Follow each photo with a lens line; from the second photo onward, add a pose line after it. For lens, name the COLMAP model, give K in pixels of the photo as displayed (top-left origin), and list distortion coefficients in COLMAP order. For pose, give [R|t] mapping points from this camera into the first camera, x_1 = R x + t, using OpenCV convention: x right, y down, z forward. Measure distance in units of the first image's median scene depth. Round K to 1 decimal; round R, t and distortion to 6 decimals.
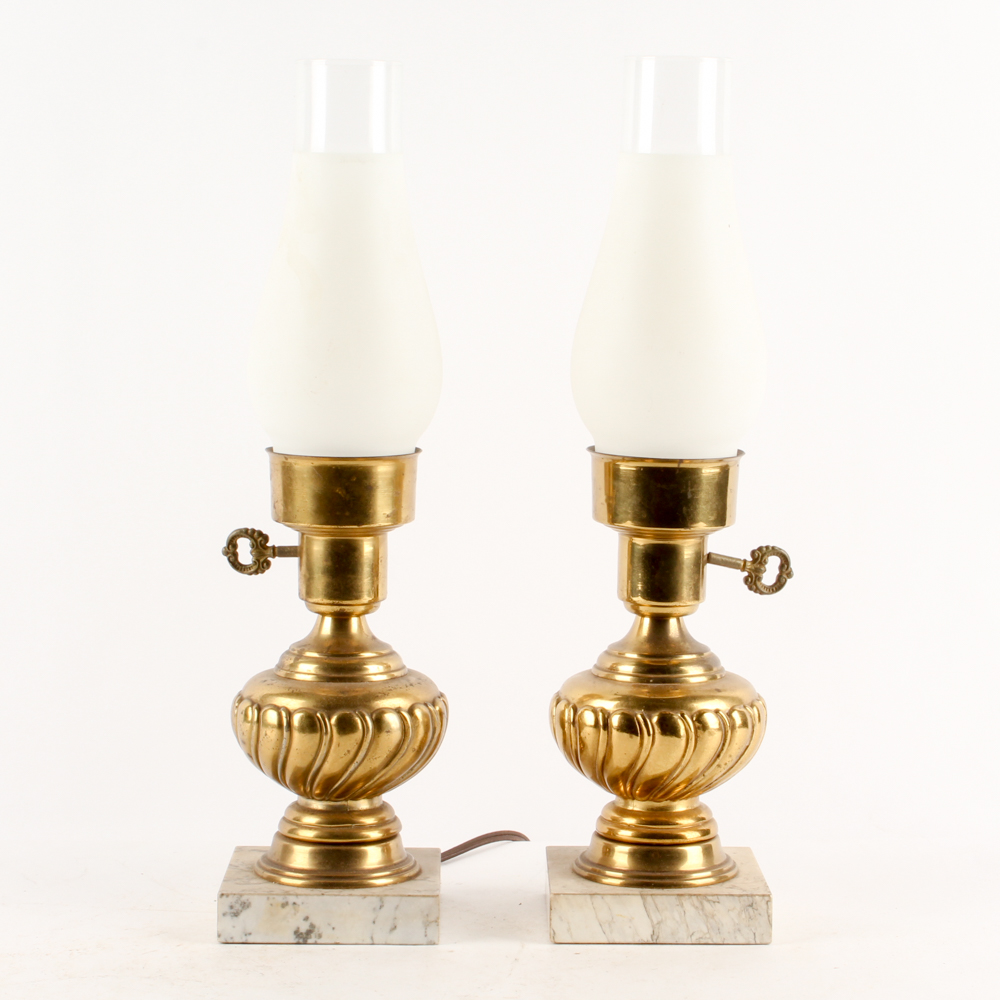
lens RADIAL K [[2415.6, 0, 496.3], [0, 2415.6, 507.6], [0, 0, 1]] dist [-0.061457, 0.000000]
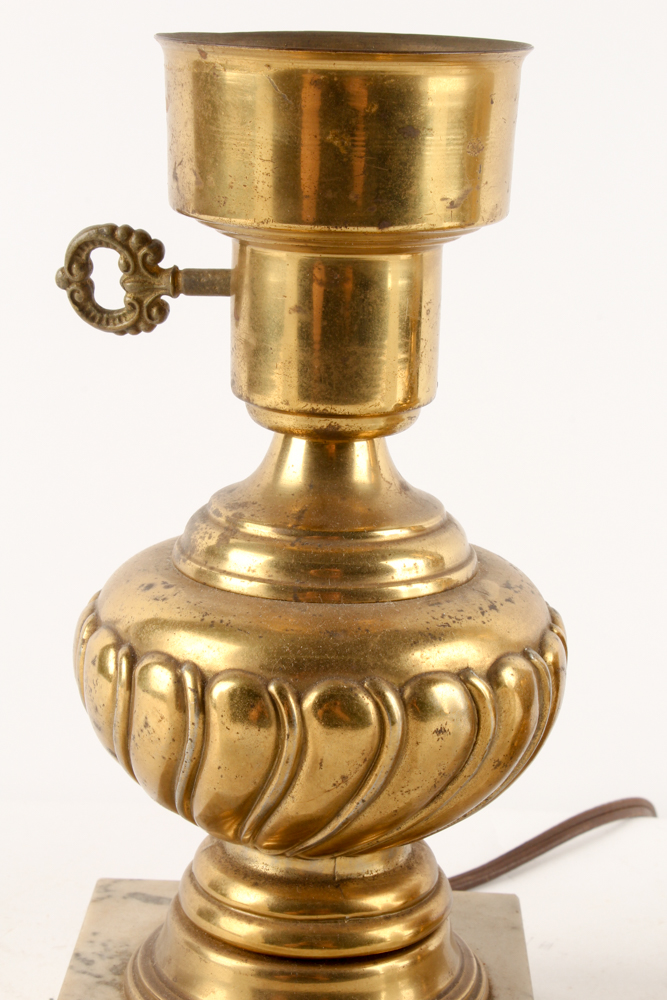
lens RADIAL K [[2201.3, 0, 358.5], [0, 2201.3, 501.3], [0, 0, 1]] dist [0.057506, 0.000000]
pose [[0.999144, 0.026518, -0.031748, -0.046621], [-0.021861, 0.990055, 0.138973, 0.001734], [0.035118, -0.138160, 0.989787, 0.614307]]
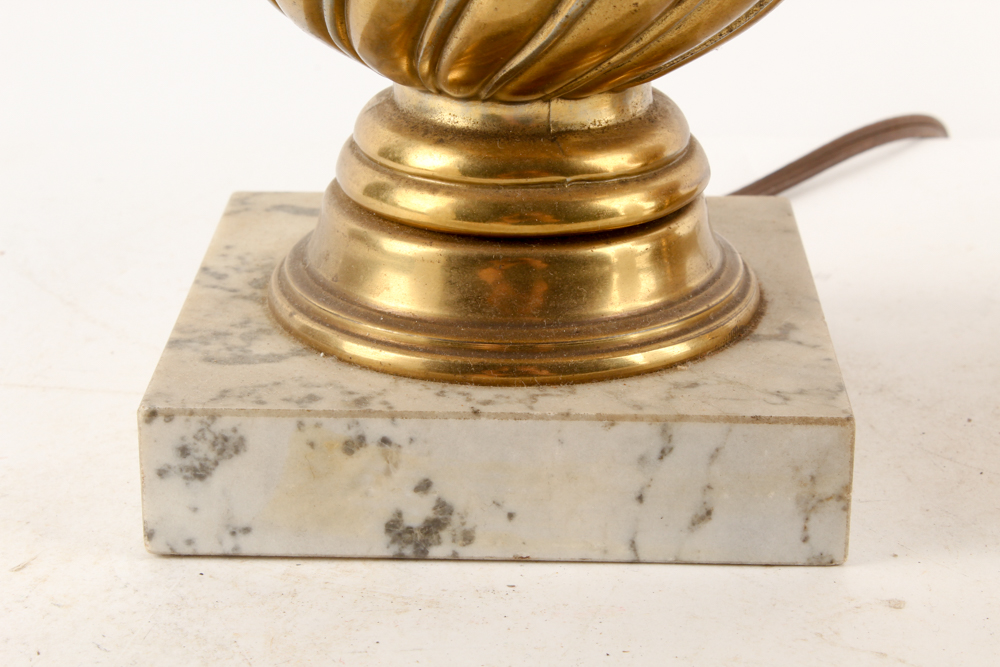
lens RADIAL K [[2434.2, 0, 498.9], [0, 2434.2, 341.8], [0, 0, 1]] dist [0.034184, 0.000000]
pose [[0.998752, 0.006584, -0.049503, -0.052402], [0.007566, 0.959882, 0.280302, 0.062465], [0.049363, -0.280326, 0.958635, 0.686420]]
